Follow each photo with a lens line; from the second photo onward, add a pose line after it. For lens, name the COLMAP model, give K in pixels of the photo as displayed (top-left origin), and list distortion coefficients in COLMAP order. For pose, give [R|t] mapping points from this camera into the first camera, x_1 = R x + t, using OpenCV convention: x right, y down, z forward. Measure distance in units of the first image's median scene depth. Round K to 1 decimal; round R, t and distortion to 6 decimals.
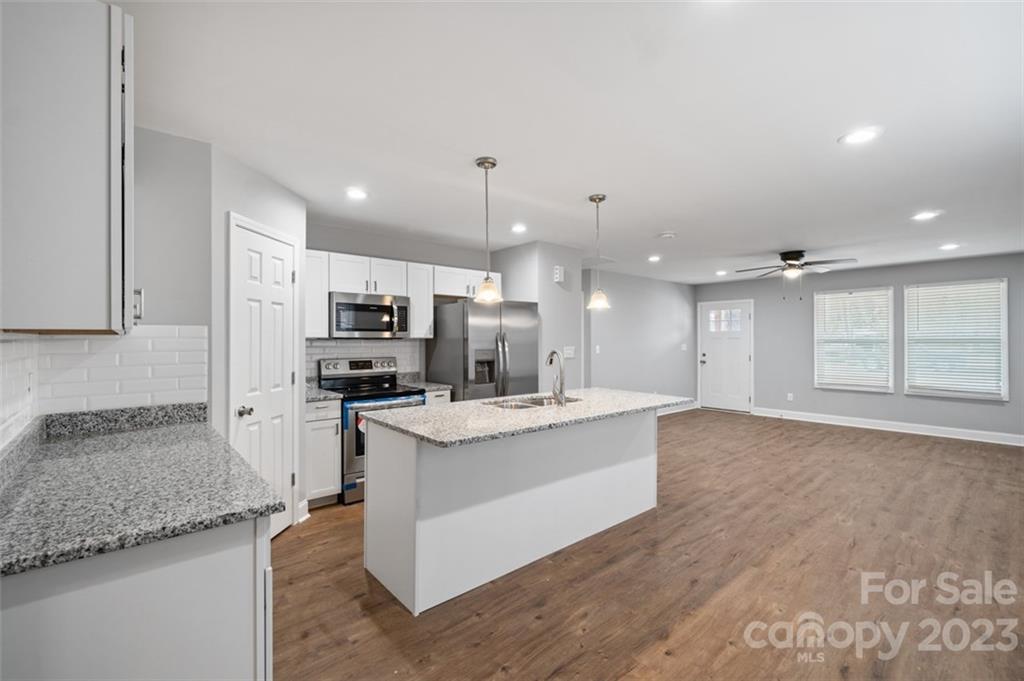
lens RADIAL K [[441.6, 0, 499.9], [0, 441.6, 339.0], [0, 0, 1]] dist [-0.009196, 0.003243]
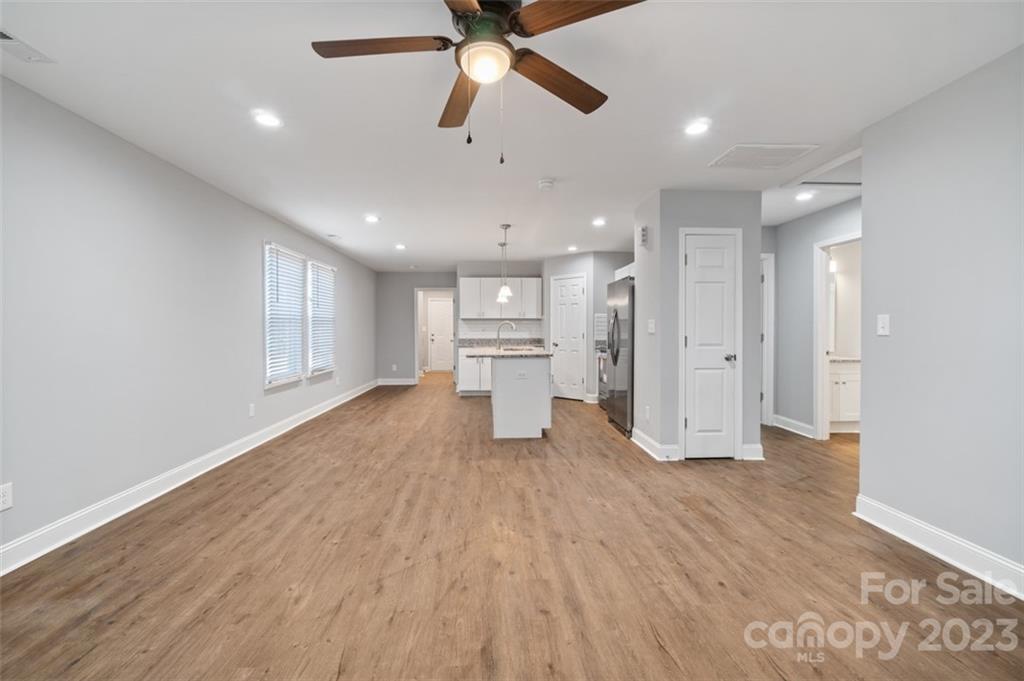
lens RADIAL K [[441.6, 0, 509.3], [0, 441.6, 335.1], [0, 0, 1]] dist [-0.009196, 0.003243]
pose [[-0.605989, 0.011435, -0.795391, 1.263223], [0.002587, 0.999920, 0.012404, 0.045516], [0.795469, 0.005459, -0.605970, 1.679902]]
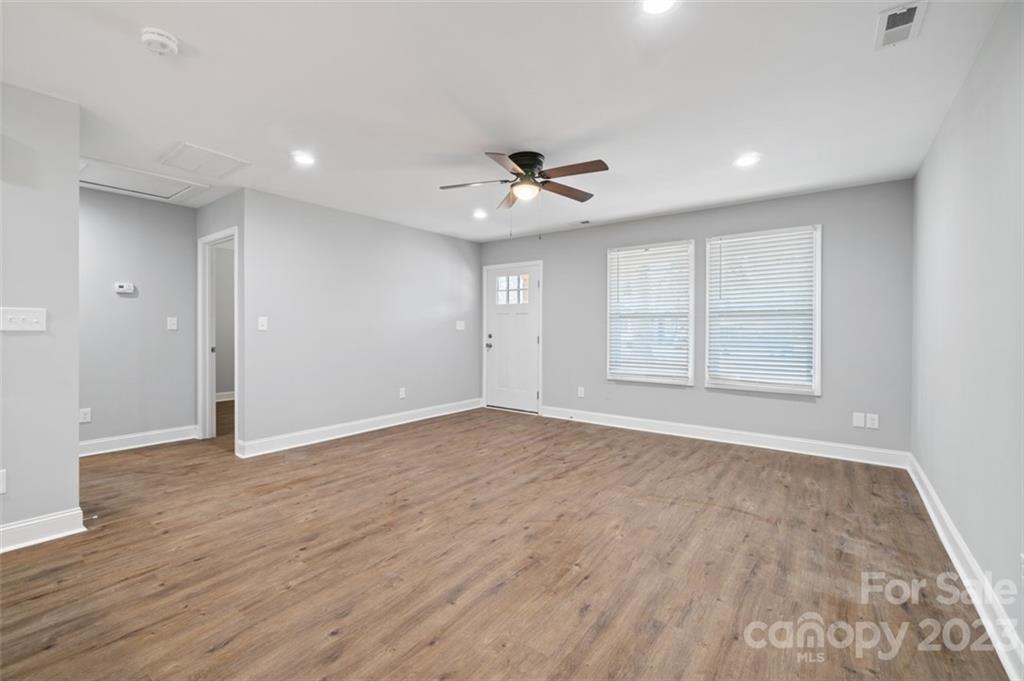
lens RADIAL K [[441.6, 0, 500.1], [0, 441.6, 329.0], [0, 0, 1]] dist [-0.009196, 0.003243]
pose [[0.976521, 0.005402, 0.215357, 0.704710], [-0.006320, 0.999974, 0.003574, 0.046981], [-0.215332, -0.004851, 0.976529, 0.588969]]
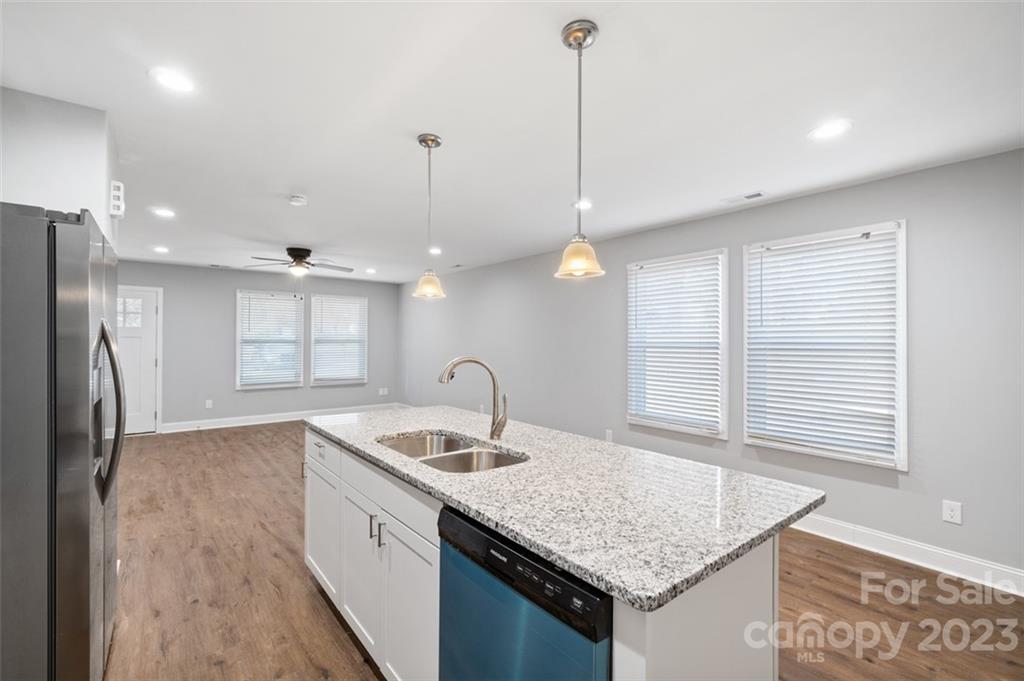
lens RADIAL K [[441.6, 0, 502.5], [0, 441.6, 340.0], [0, 0, 1]] dist [-0.009196, 0.003243]
pose [[0.031362, 0.004171, 0.999499, -0.404048], [-0.008940, 0.999952, -0.003893, 0.001759], [-0.999468, -0.008813, 0.031398, 0.729751]]
